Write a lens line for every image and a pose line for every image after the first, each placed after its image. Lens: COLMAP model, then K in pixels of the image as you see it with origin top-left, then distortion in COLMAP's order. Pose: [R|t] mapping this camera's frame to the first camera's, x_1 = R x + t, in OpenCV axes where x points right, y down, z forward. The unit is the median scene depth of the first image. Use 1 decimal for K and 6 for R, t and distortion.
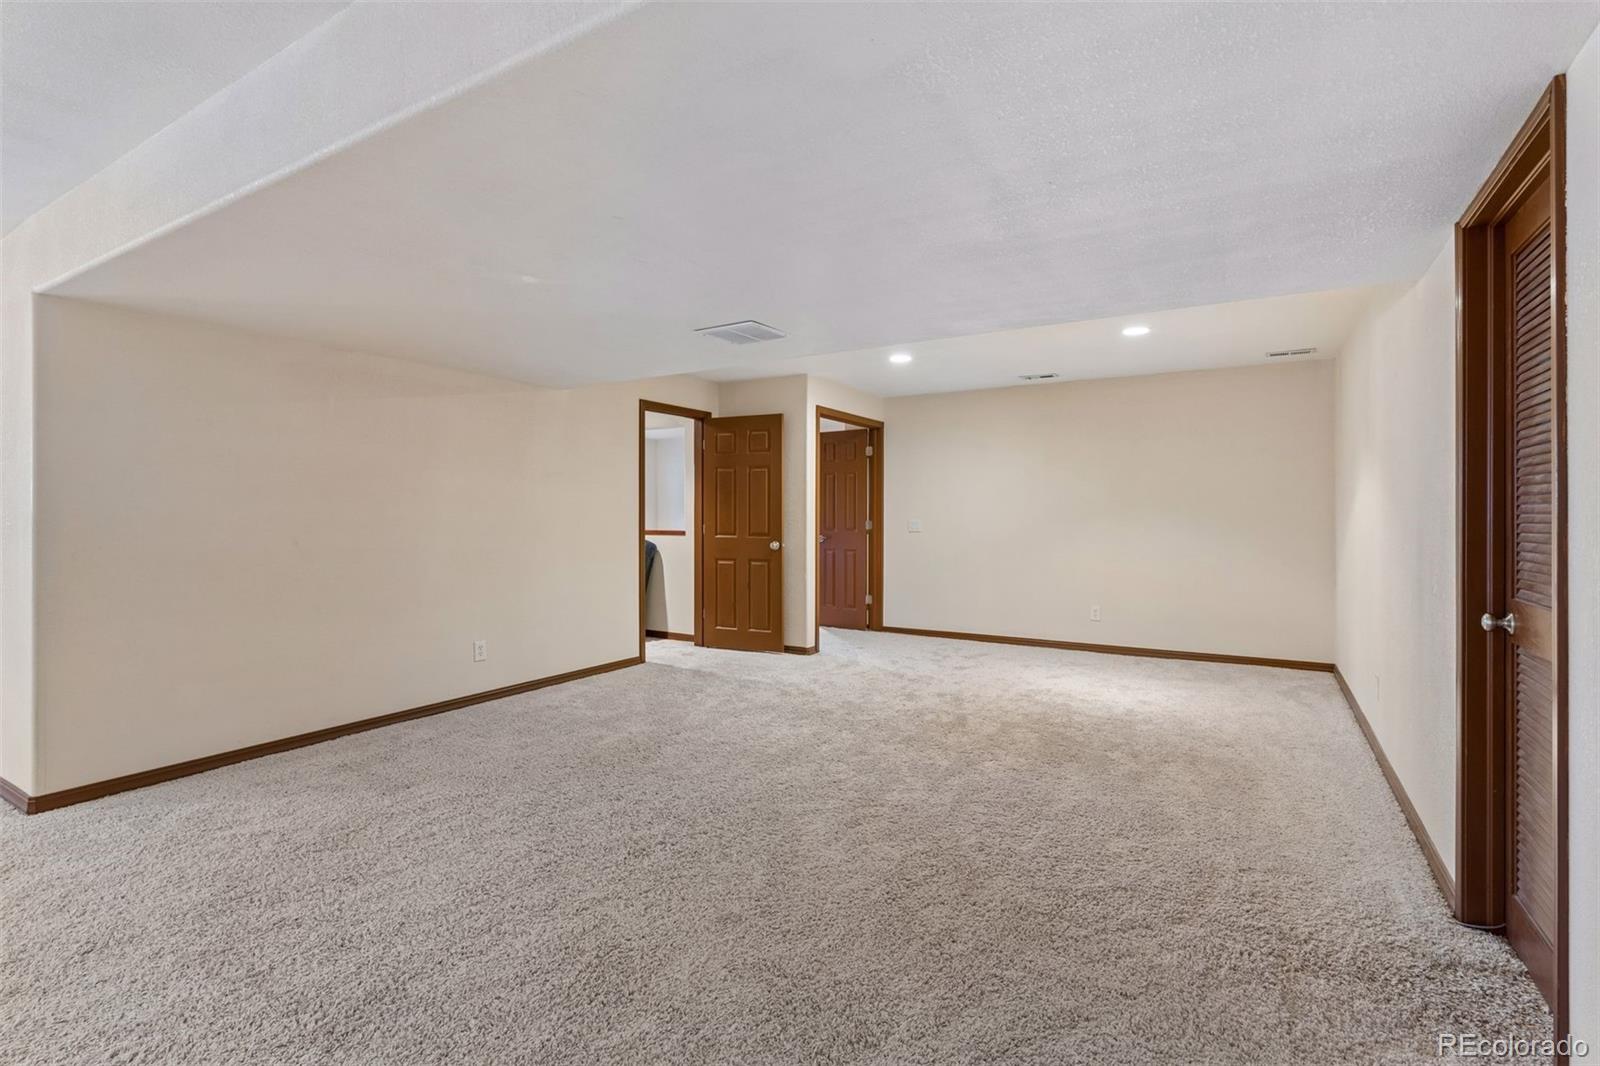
lens RADIAL K [[740.0, 0, 808.4], [0, 740.0, 523.7], [0, 0, 1]] dist [-0.003876, 0.001746]
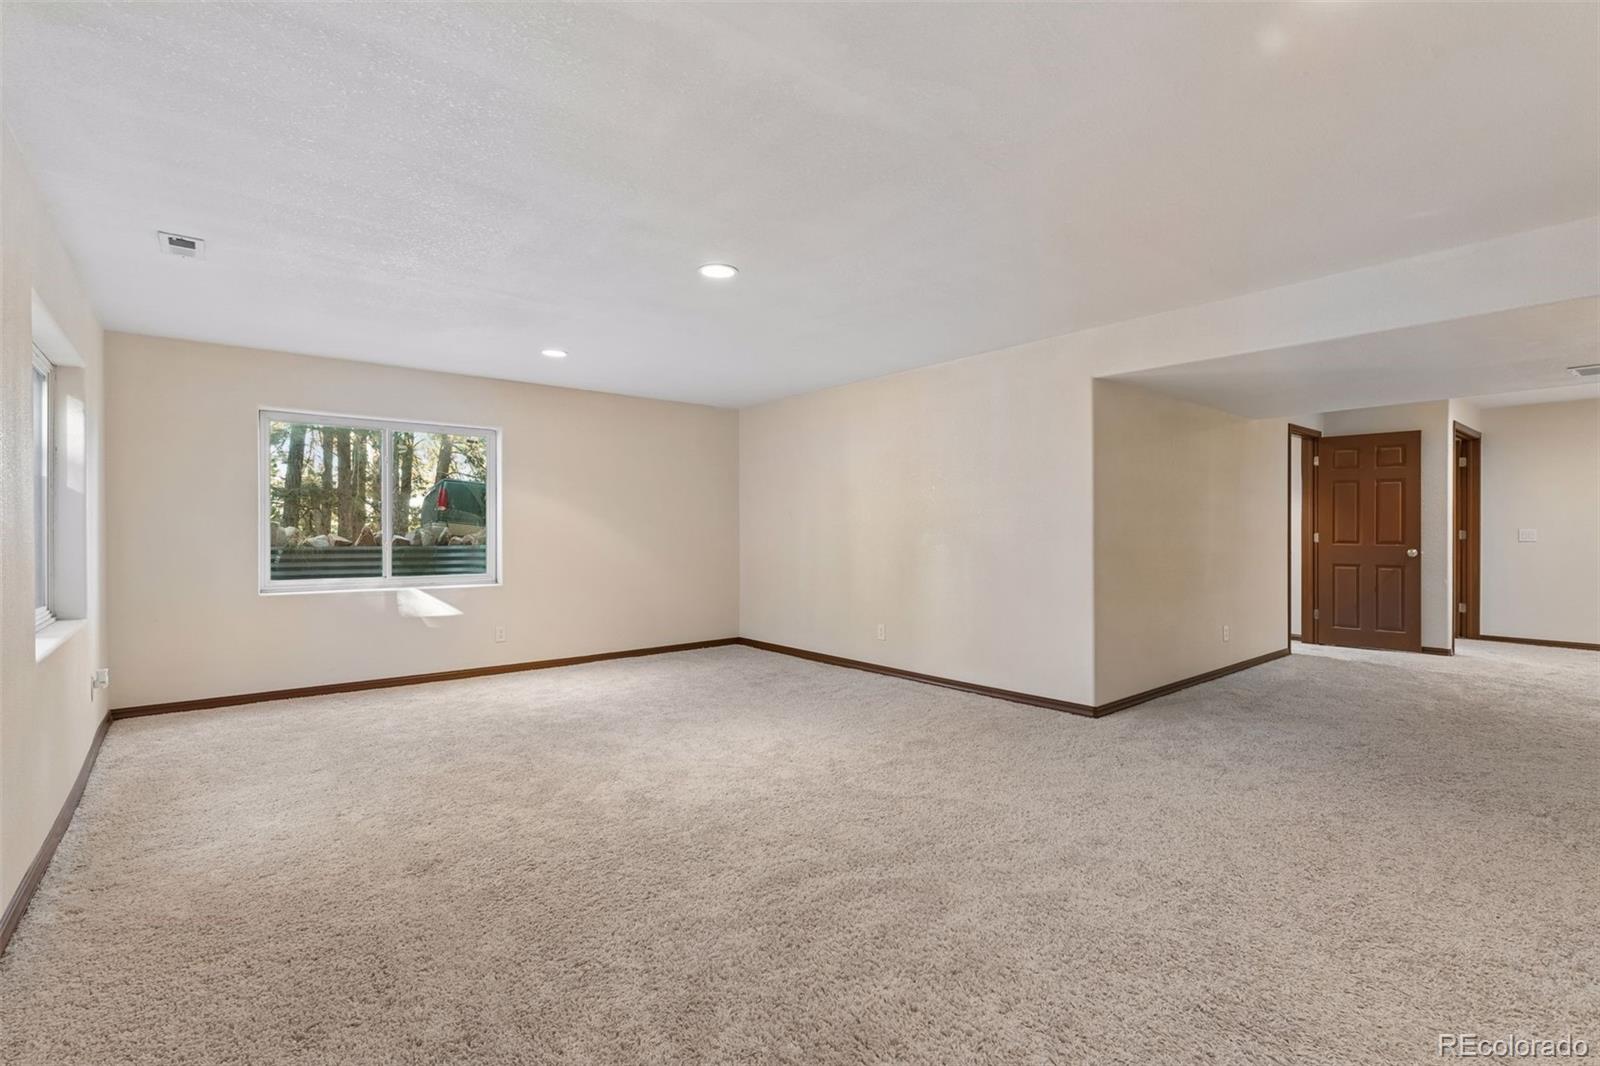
lens RADIAL K [[740.0, 0, 797.2], [0, 740.0, 536.3], [0, 0, 1]] dist [-0.003876, 0.001746]
pose [[0.944060, -0.000641, -0.329772, -0.533452], [-0.001161, 0.999985, -0.005268, 0.011901], [0.329770, 0.005356, 0.944046, -0.310170]]
